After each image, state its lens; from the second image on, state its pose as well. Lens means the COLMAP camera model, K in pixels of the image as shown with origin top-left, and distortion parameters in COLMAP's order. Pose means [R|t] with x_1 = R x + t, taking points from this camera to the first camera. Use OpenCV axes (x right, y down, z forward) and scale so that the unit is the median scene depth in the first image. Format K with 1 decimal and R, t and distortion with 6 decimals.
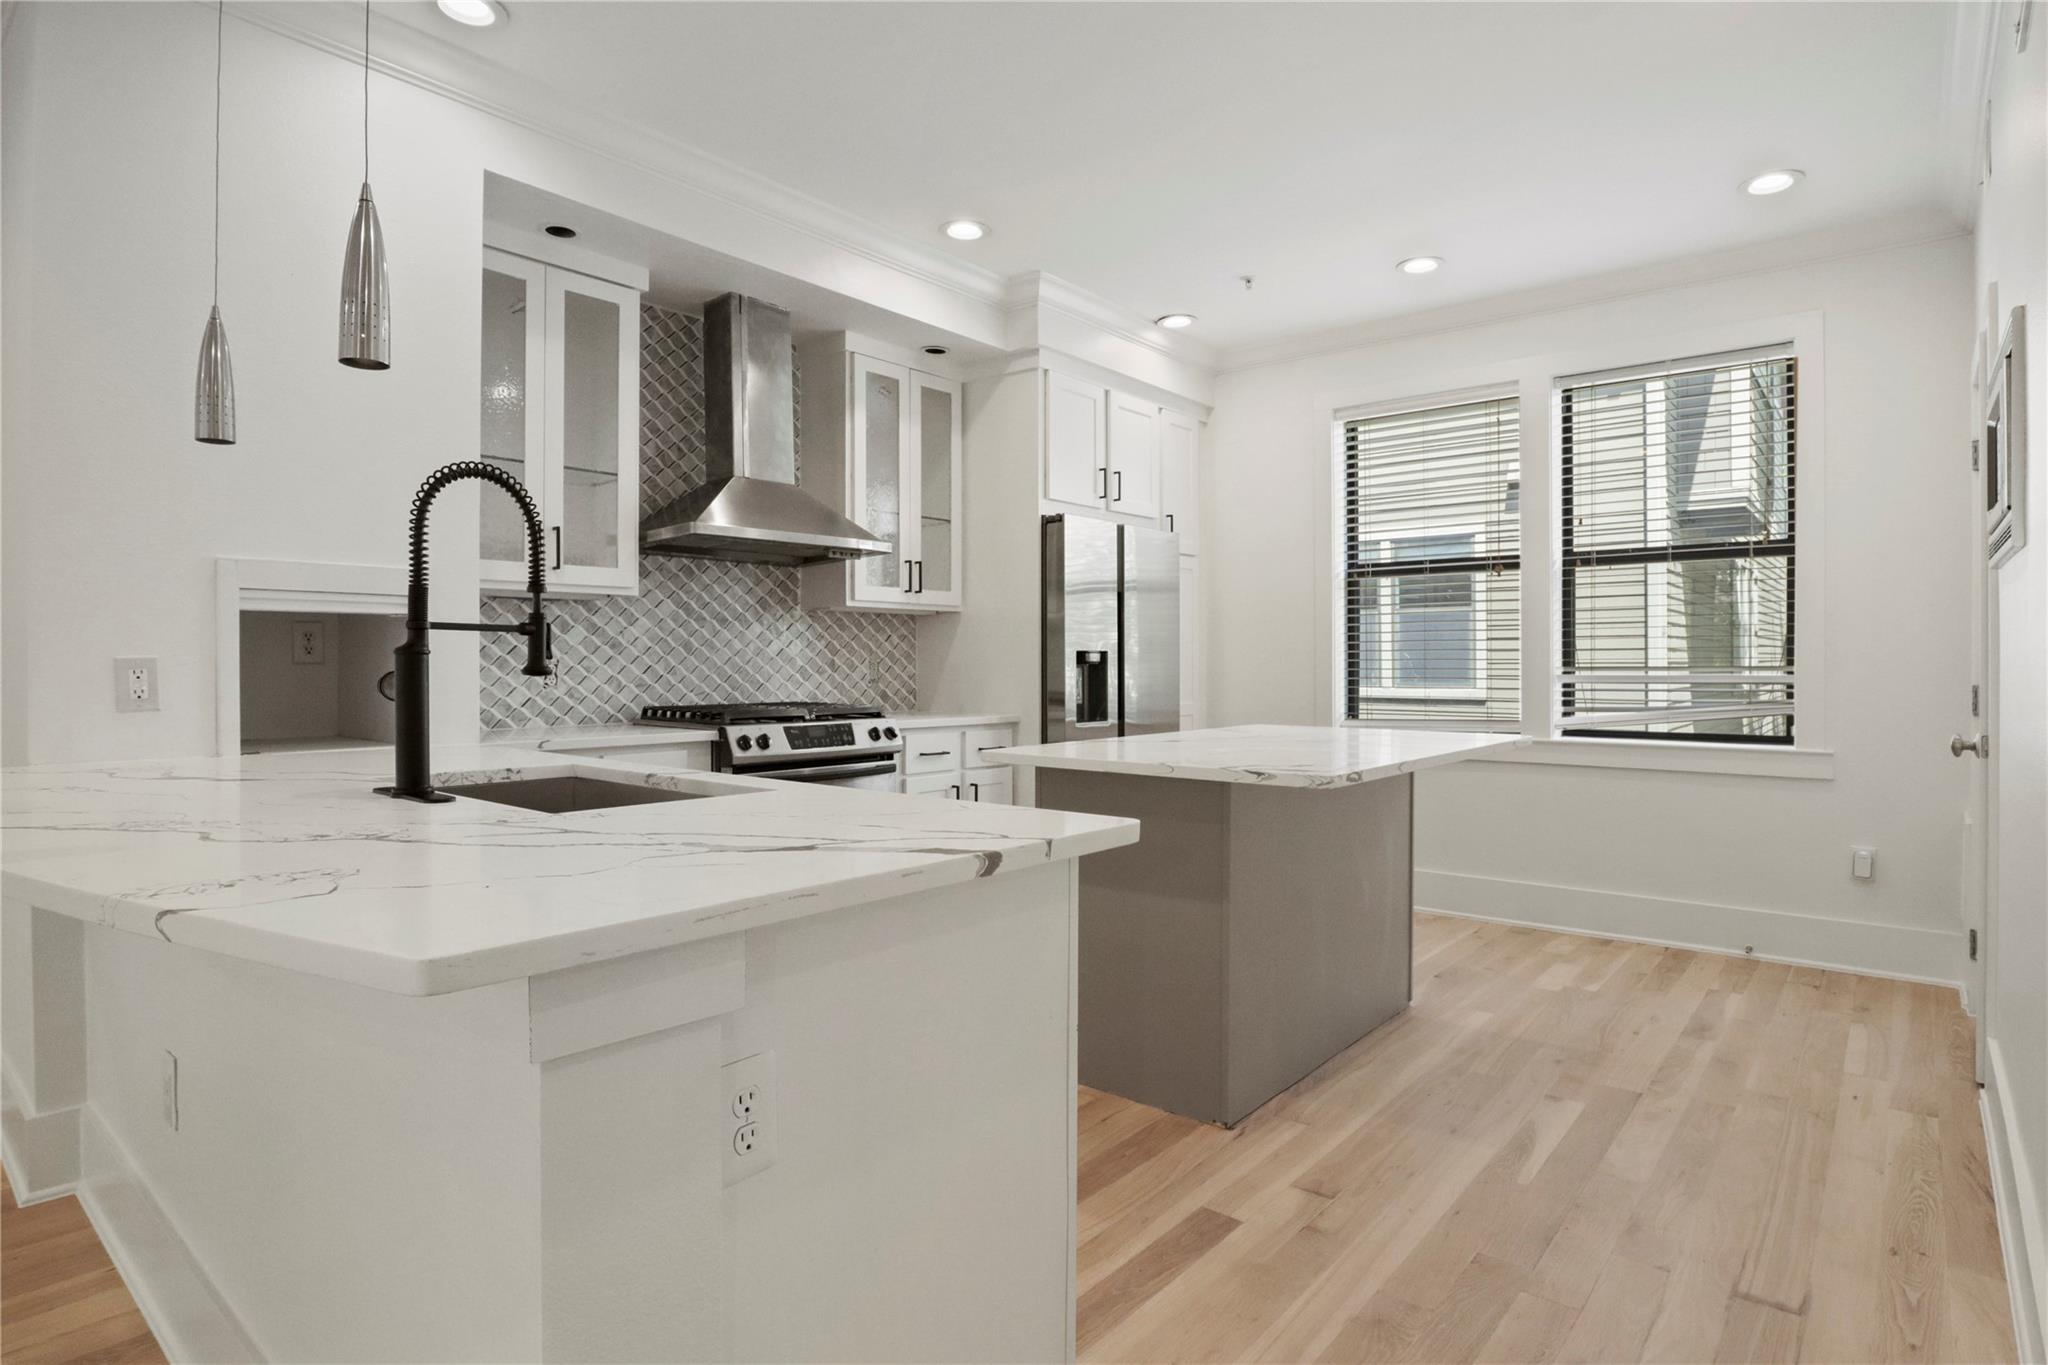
lens RADIAL K [[1080.7, 0, 1030.8], [0, 1080.7, 665.0], [0, 0, 1]] dist [-0.026247, 0.000896]
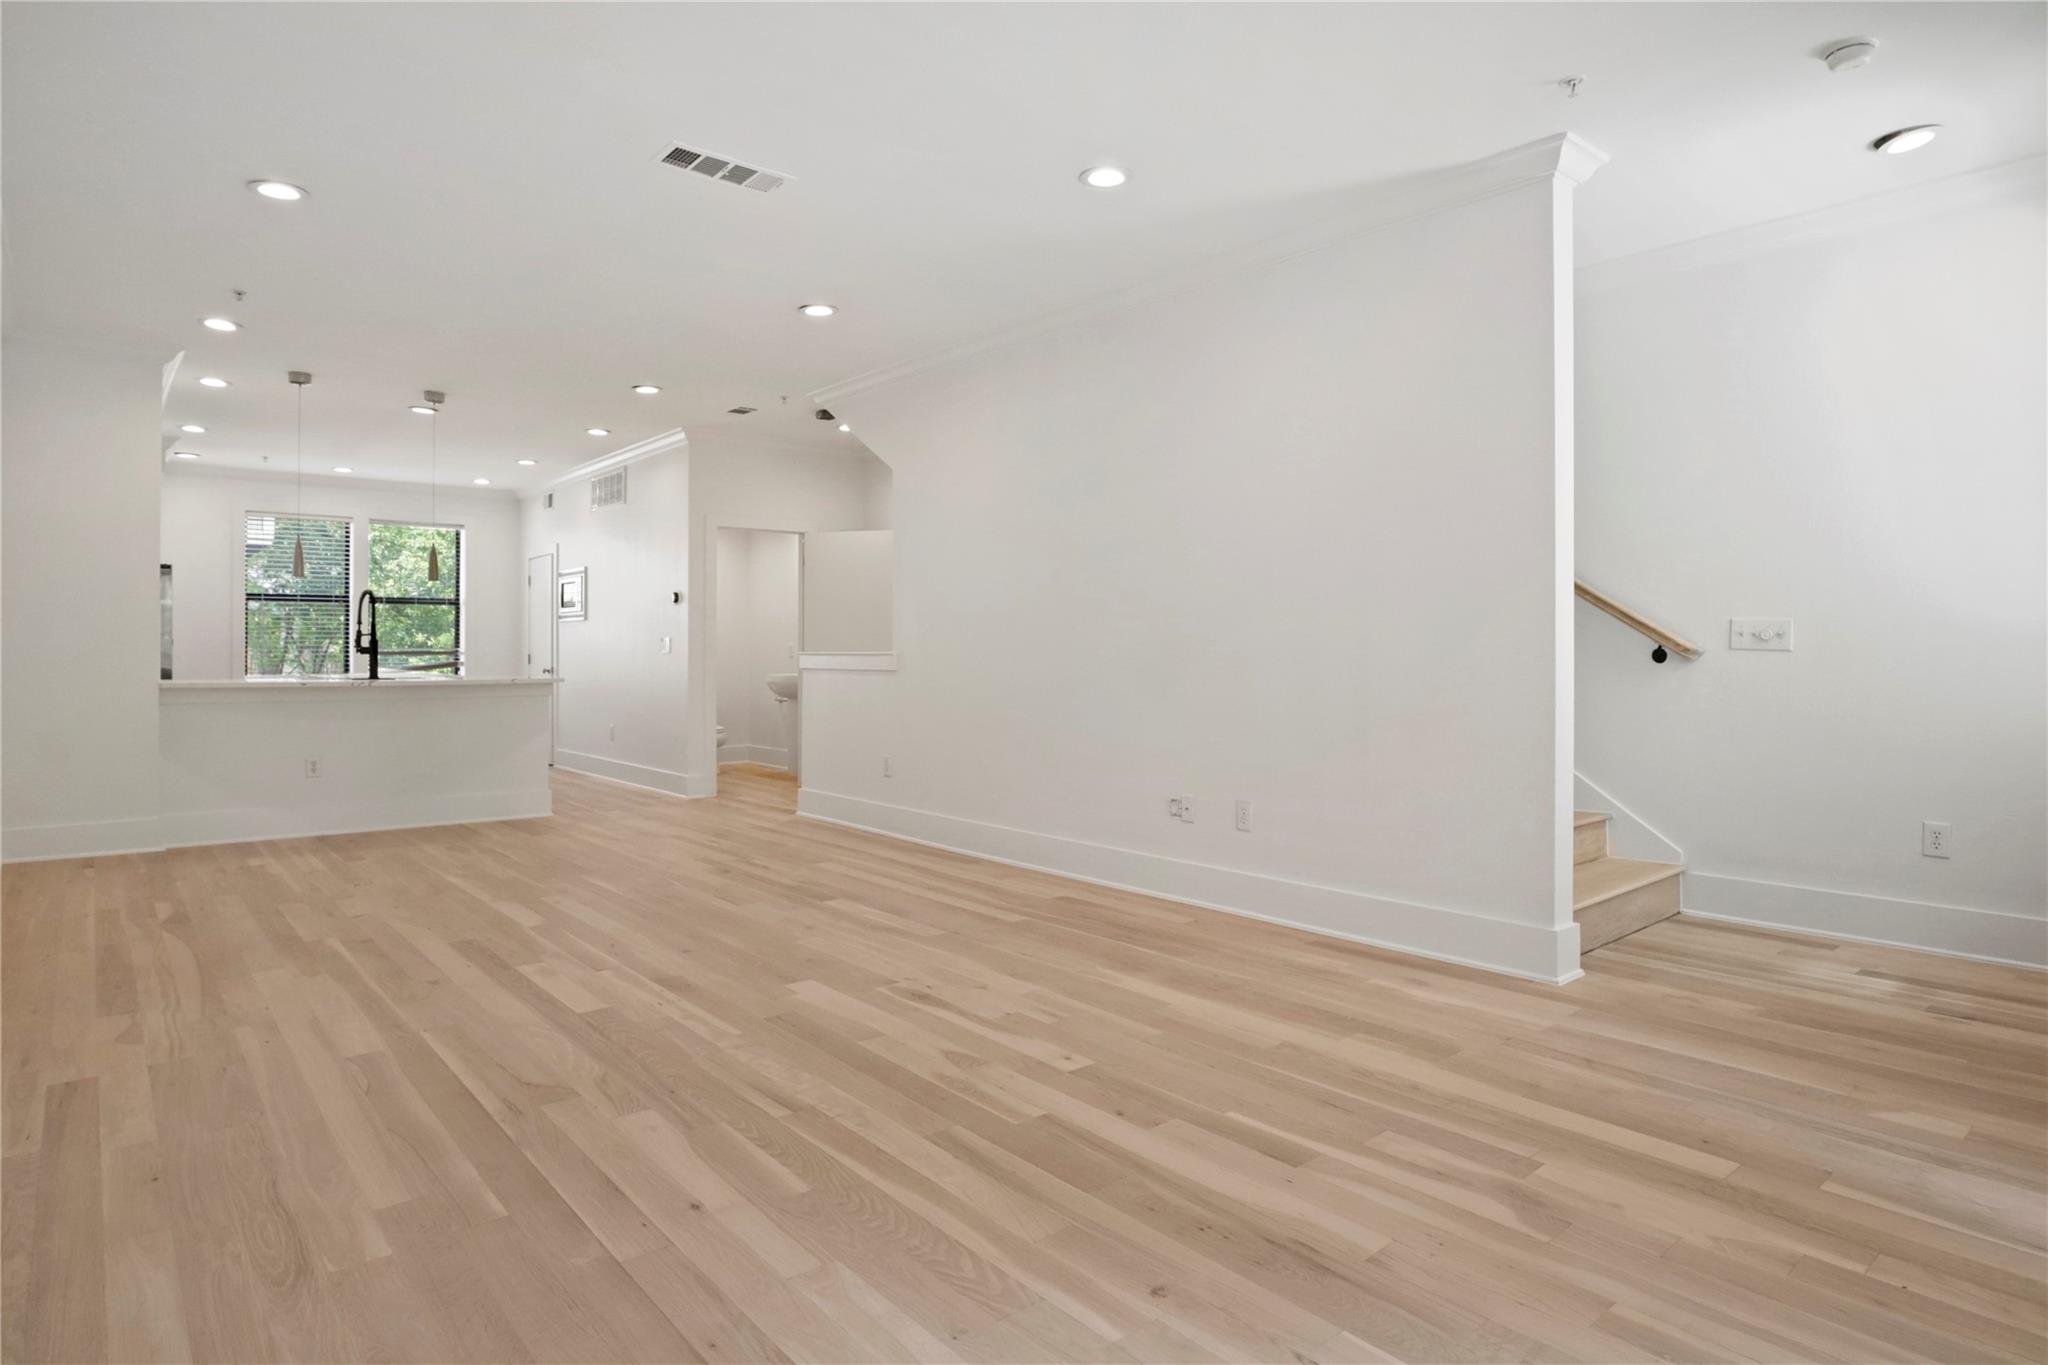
lens RADIAL K [[1131.6, 0, 1026.1], [0, 1131.6, 650.3], [0, 0, 1]] dist [-0.030746, 0.000330]
pose [[0.172484, 0.002910, 0.985008, -1.738458], [0.000518, 0.999995, -0.003045, 0.014403], [-0.985012, 0.001036, 0.172482, -0.834586]]
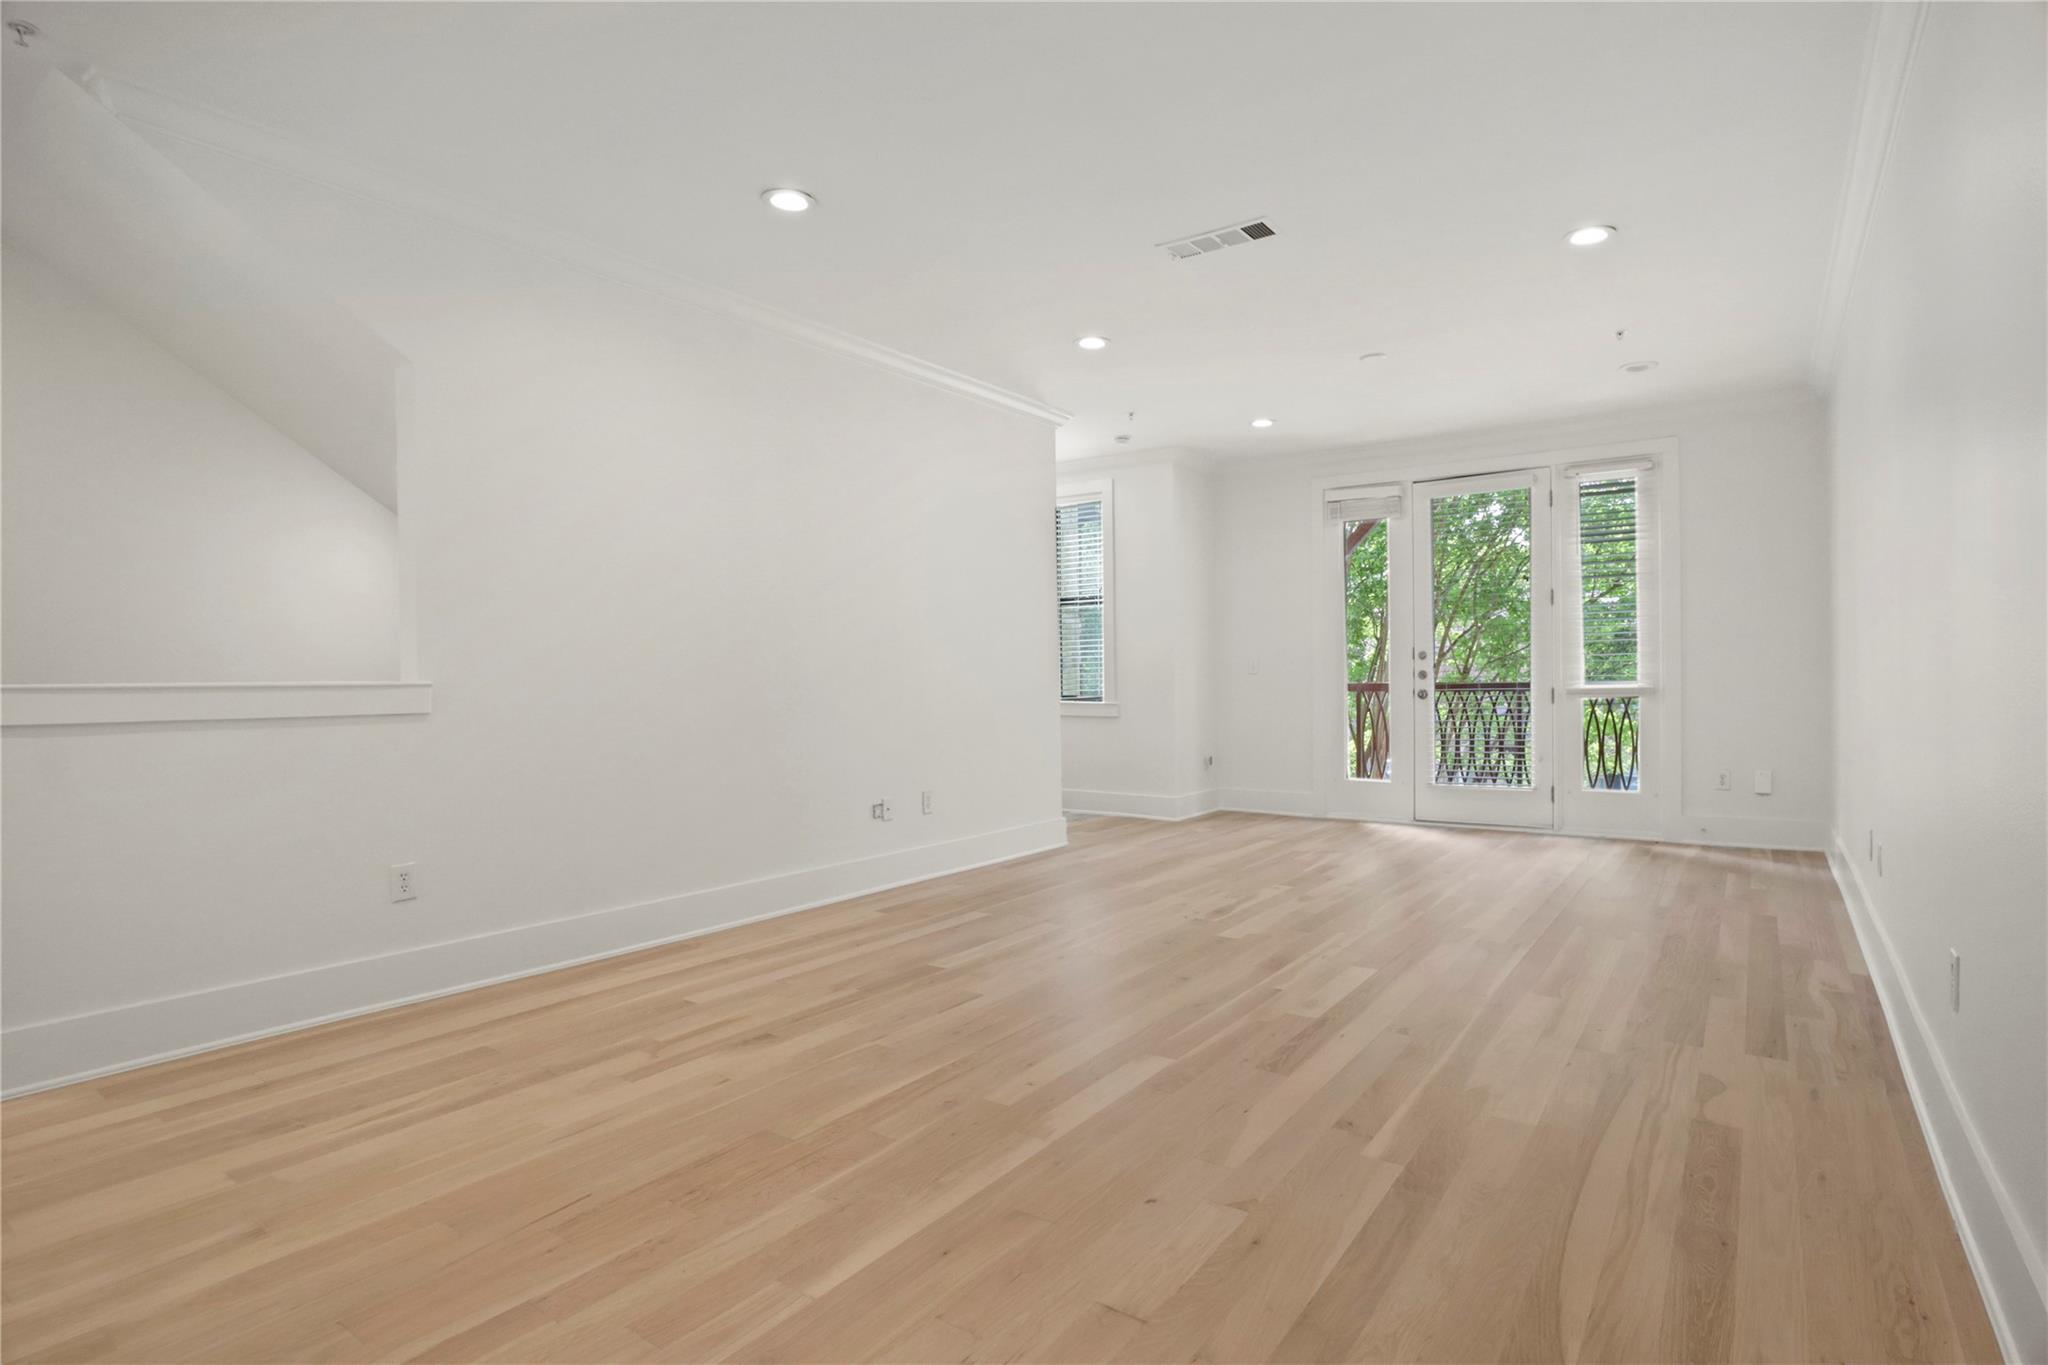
lens RADIAL K [[1045.9, 0, 1034.9], [0, 1045.9, 689.0], [0, 0, 1]] dist [-0.036874, 0.001796]
pose [[-0.996342, 0.007749, -0.085104, -0.625346], [0.006674, 0.999895, 0.012900, 0.012070], [0.085195, 0.012285, -0.996289, 0.499561]]
